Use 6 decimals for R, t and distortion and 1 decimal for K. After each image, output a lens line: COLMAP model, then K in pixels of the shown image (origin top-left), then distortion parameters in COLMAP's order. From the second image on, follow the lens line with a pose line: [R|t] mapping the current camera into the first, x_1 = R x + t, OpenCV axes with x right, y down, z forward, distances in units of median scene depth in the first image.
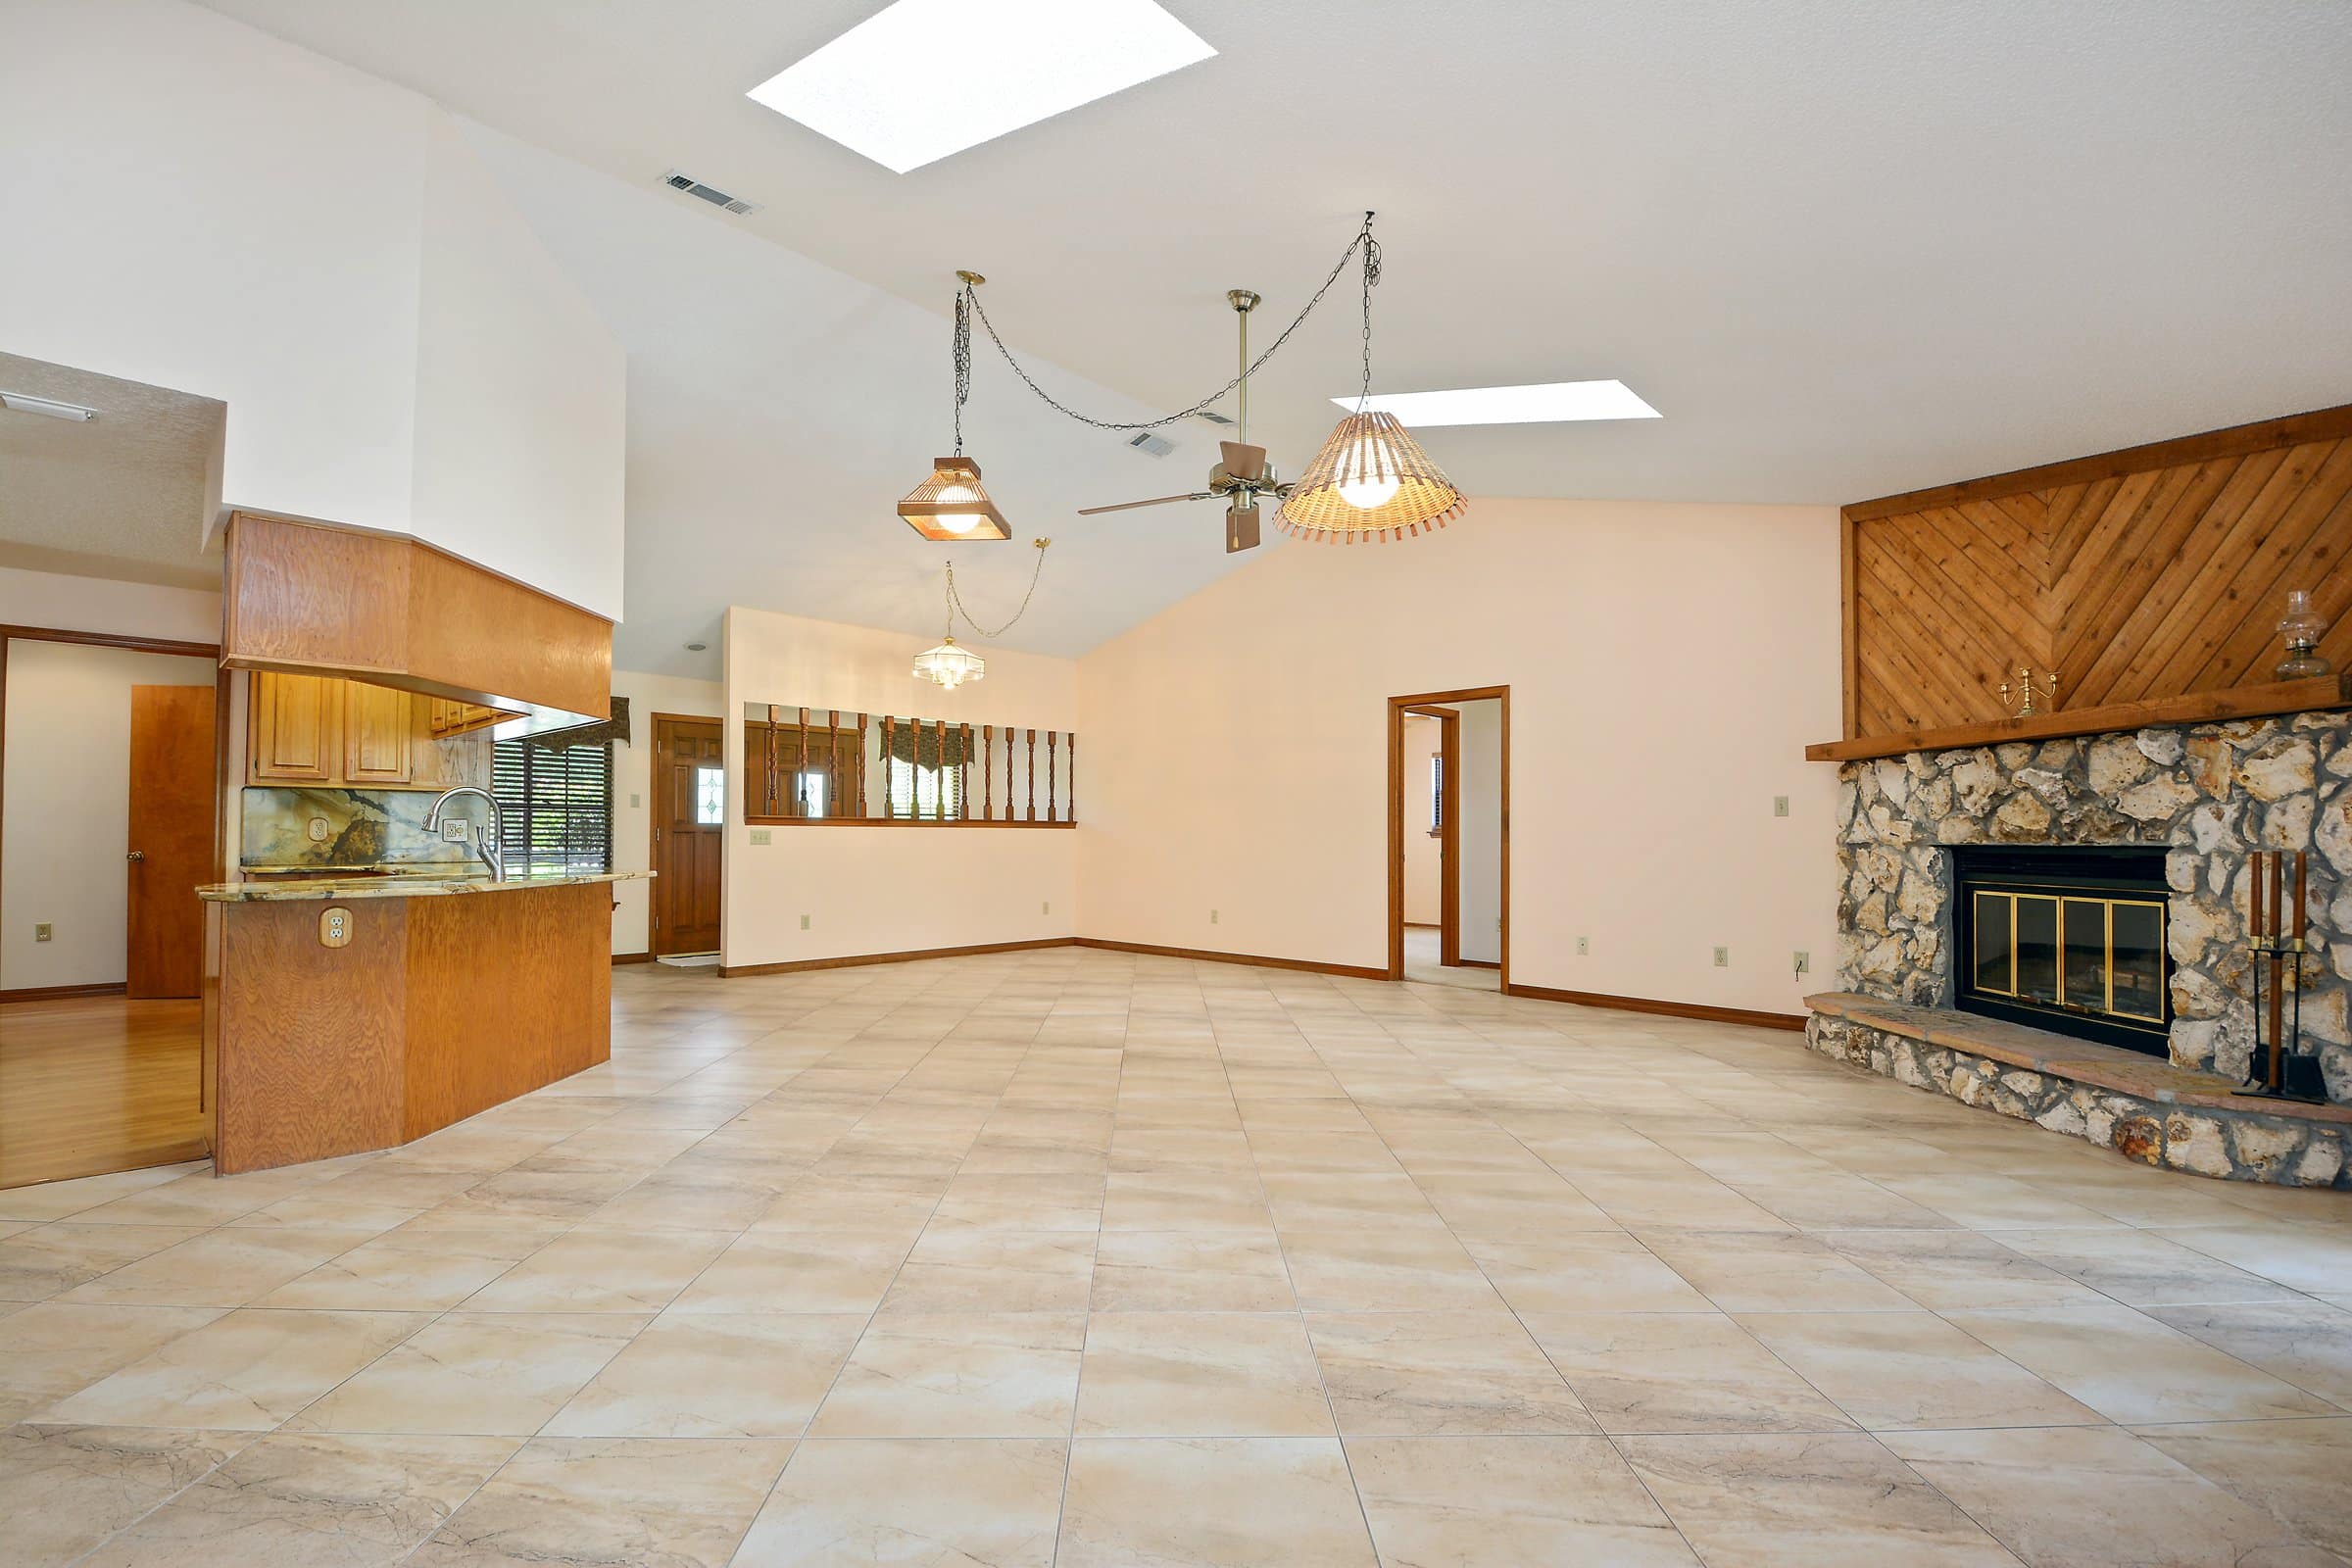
lens RADIAL K [[1039.9, 0, 1157.2], [0, 1039.9, 800.5], [0, 0, 1]] dist [0.001489, -0.012827]
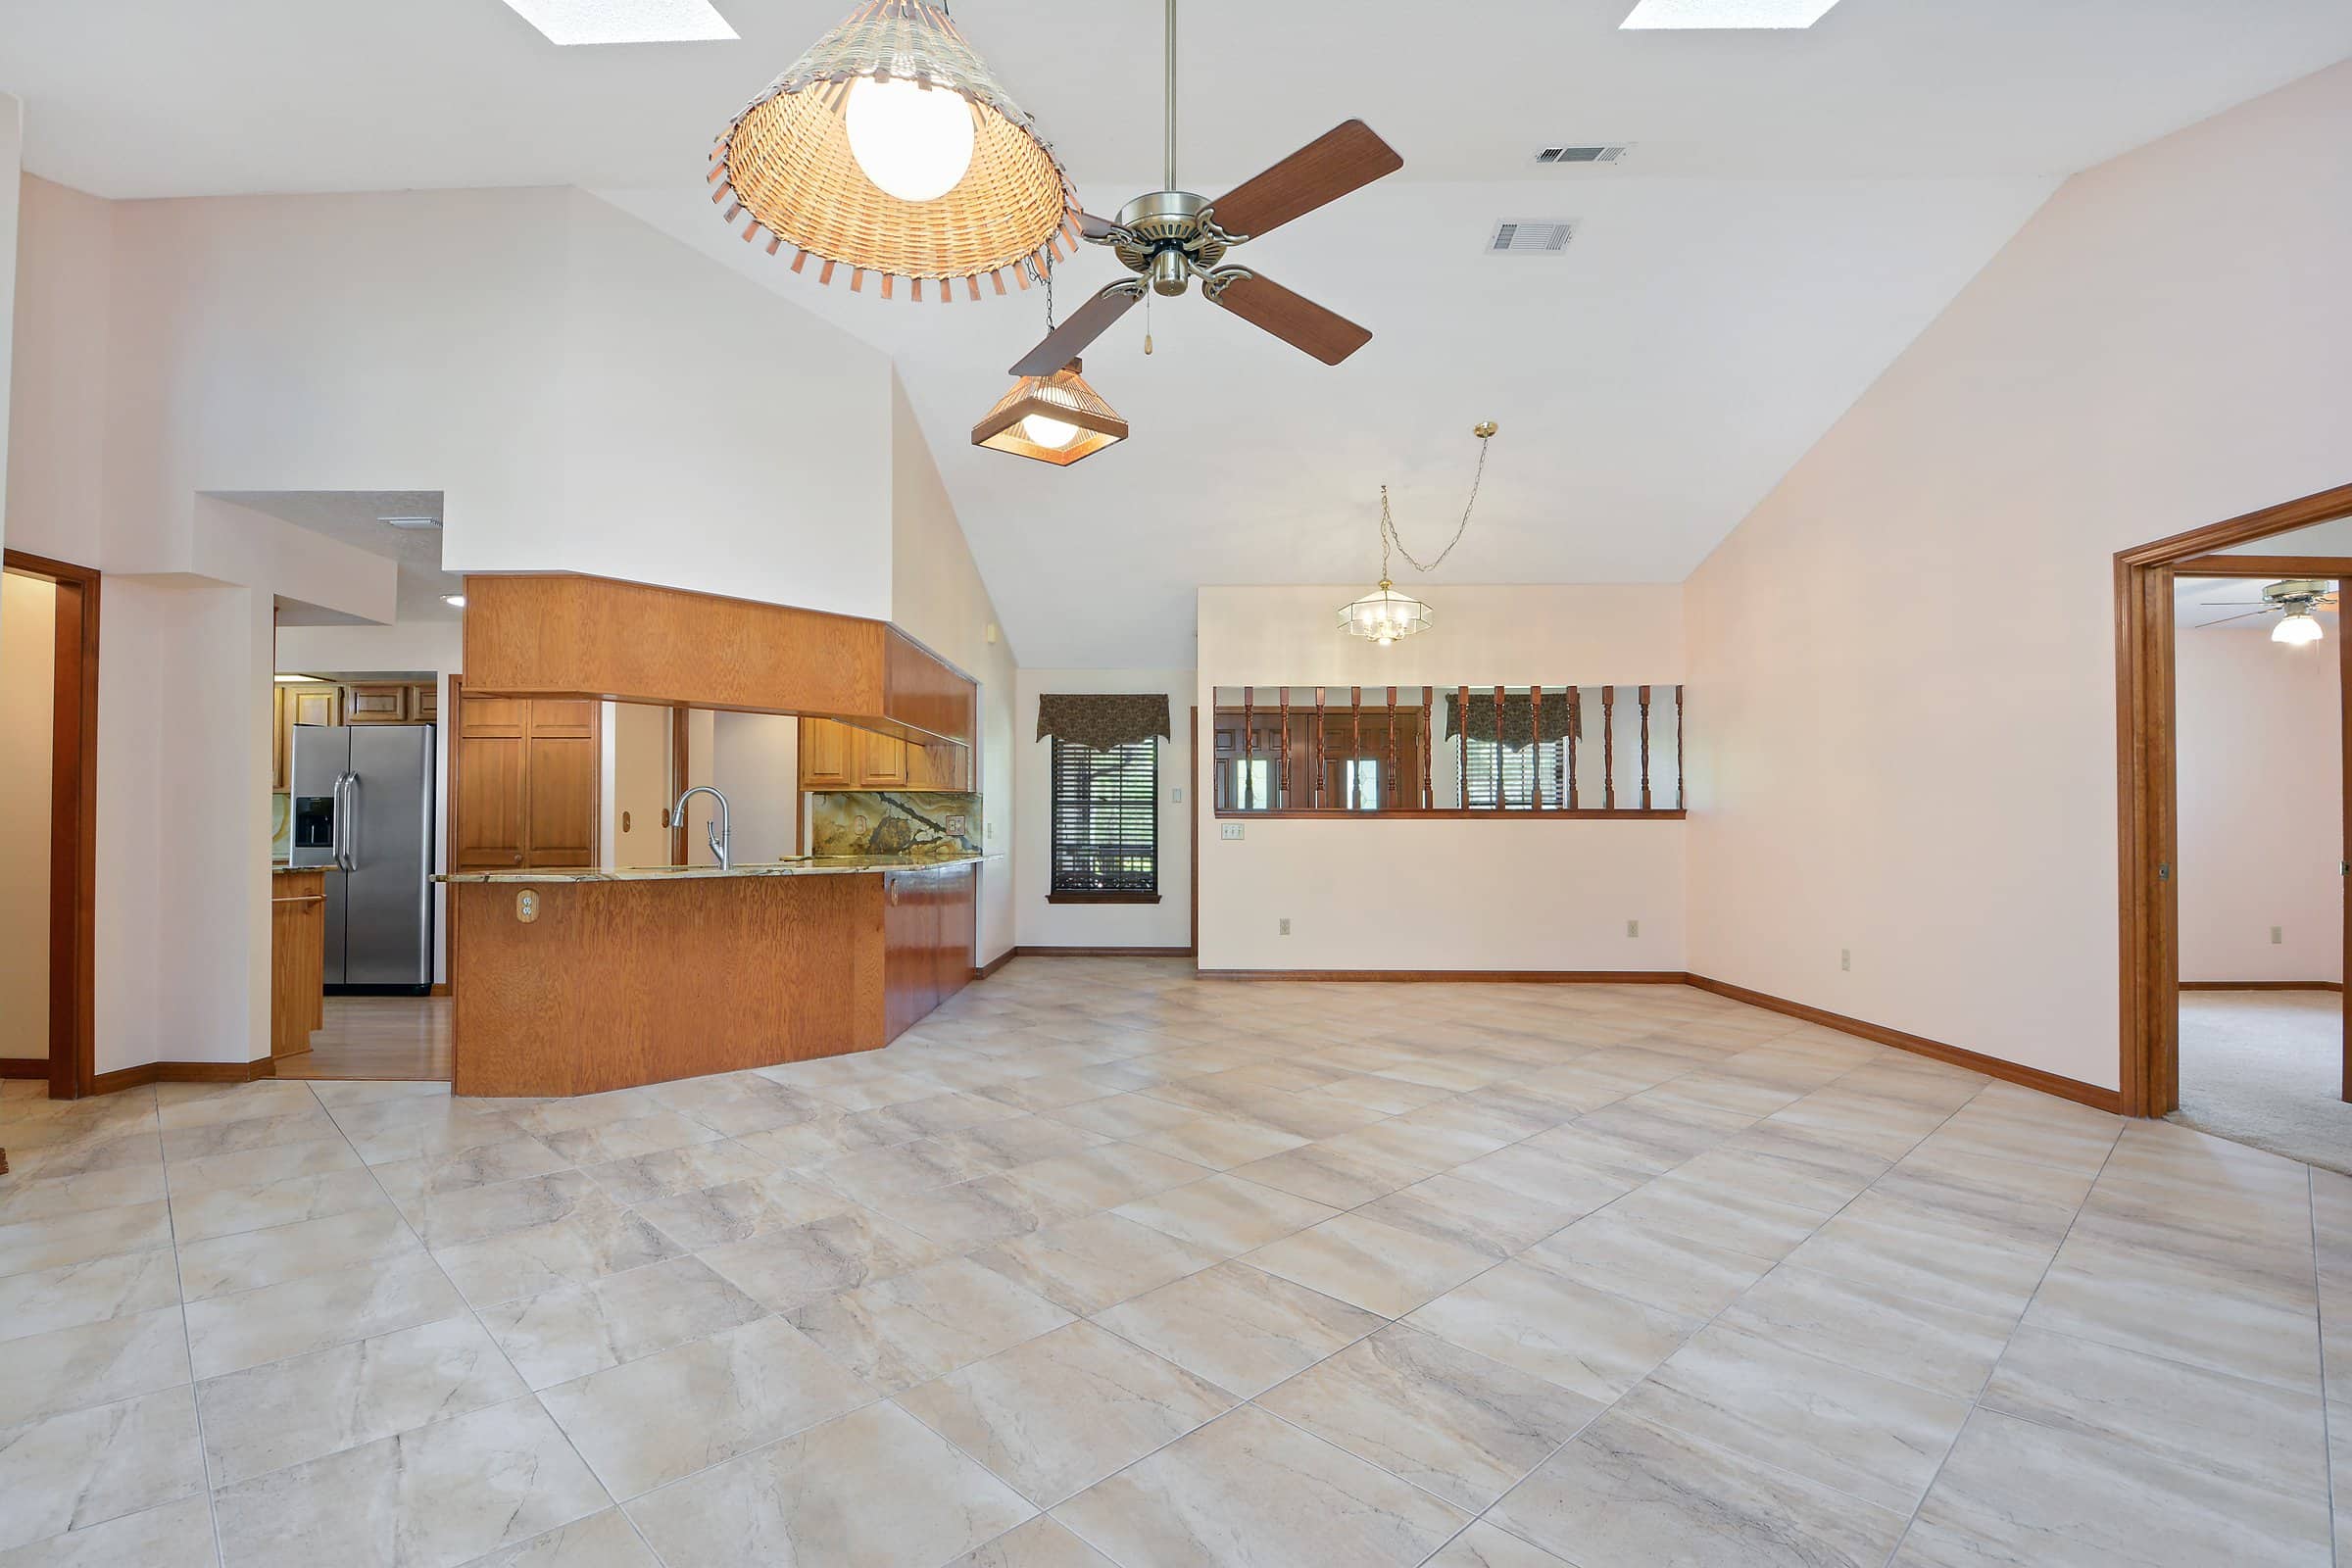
lens RADIAL K [[1085.6, 0, 1172.1], [0, 1085.6, 814.0], [0, 0, 1]] dist [0.004856, -0.015509]
pose [[0.687148, -0.011398, -0.726428, 0.458396], [0.025428, 0.999642, 0.008368, 0.016849], [0.726072, -0.024221, 0.687192, 0.483955]]
